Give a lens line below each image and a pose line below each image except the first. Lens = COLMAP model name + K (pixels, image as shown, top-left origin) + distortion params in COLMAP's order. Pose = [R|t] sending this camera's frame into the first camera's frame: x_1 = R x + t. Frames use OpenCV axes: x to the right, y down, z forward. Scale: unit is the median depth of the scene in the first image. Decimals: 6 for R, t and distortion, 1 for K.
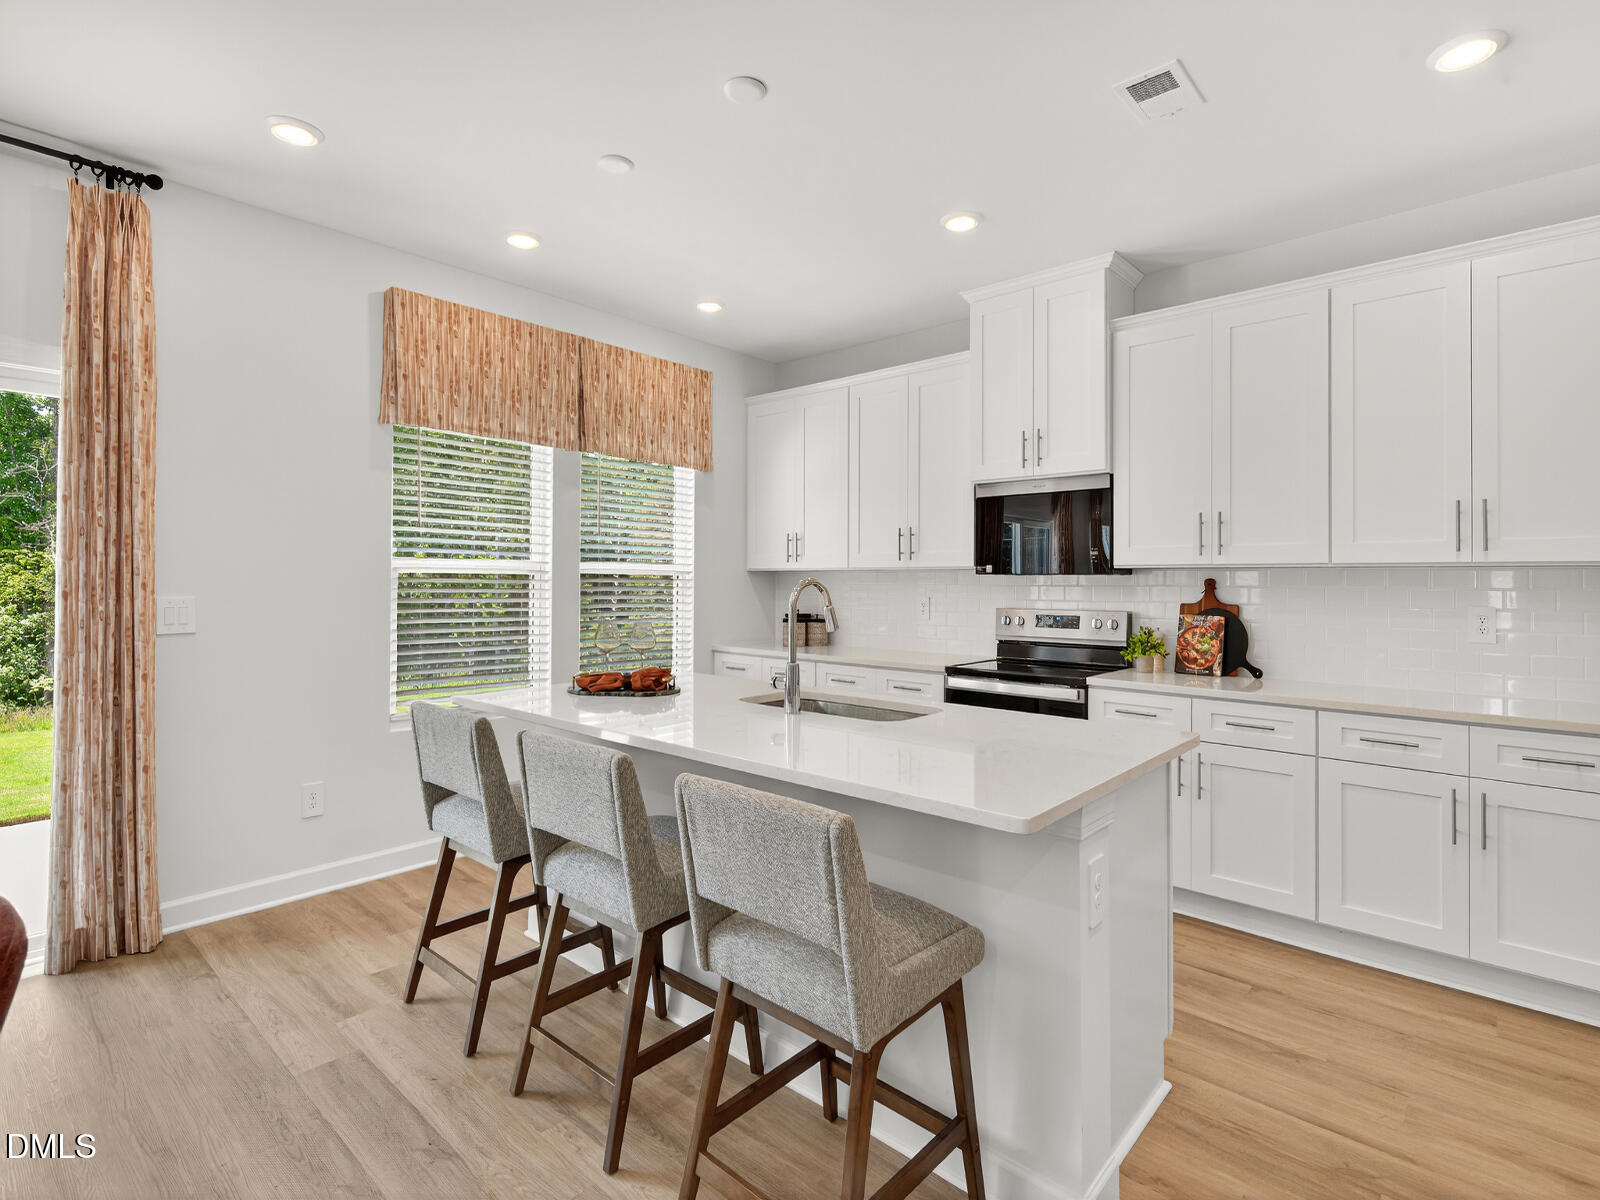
lens RADIAL K [[787.2, 0, 785.7], [0, 787.2, 570.7], [0, 0, 1]] dist [0.002638, -0.000319]
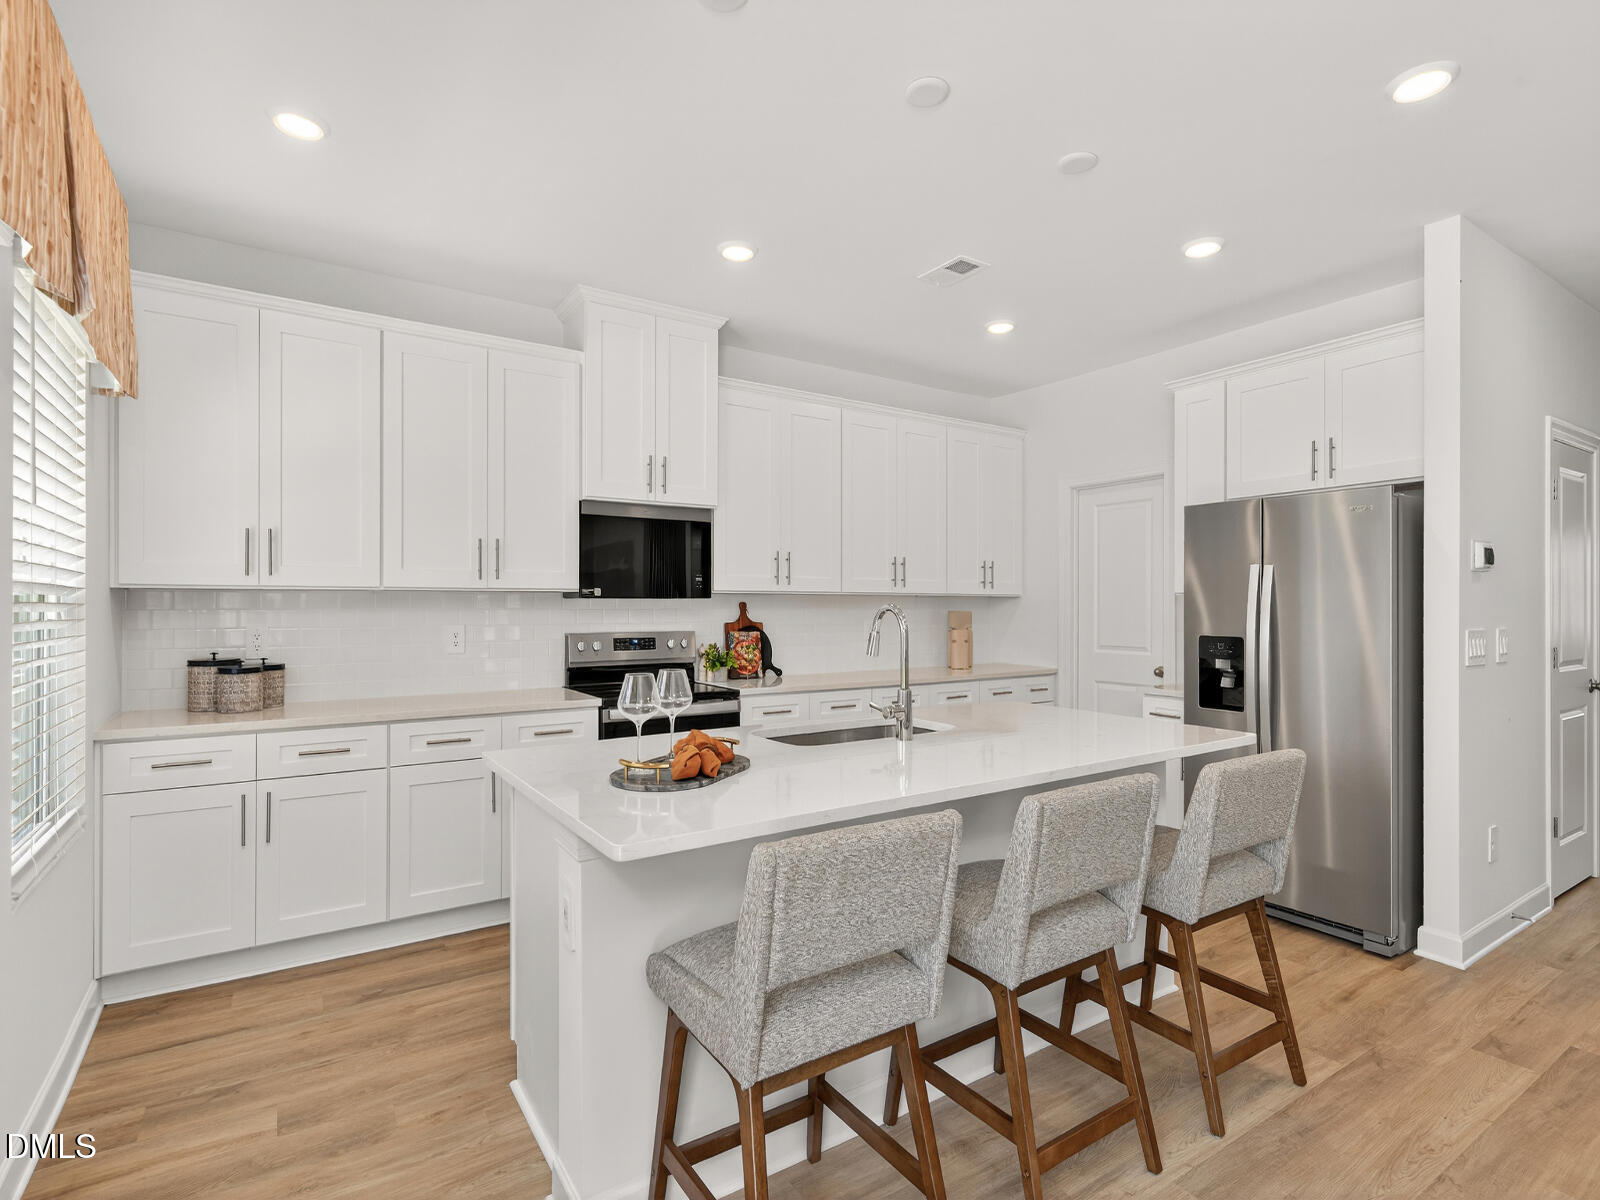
lens RADIAL K [[792.1, 0, 798.3], [0, 792.1, 611.0], [0, 0, 1]] dist [-0.011186, 0.000059]
pose [[0.249449, -0.011609, 0.968318, -0.654621], [-0.012116, 0.999812, 0.015108, 0.003691], [-0.968312, -0.015501, 0.249261, 0.586992]]
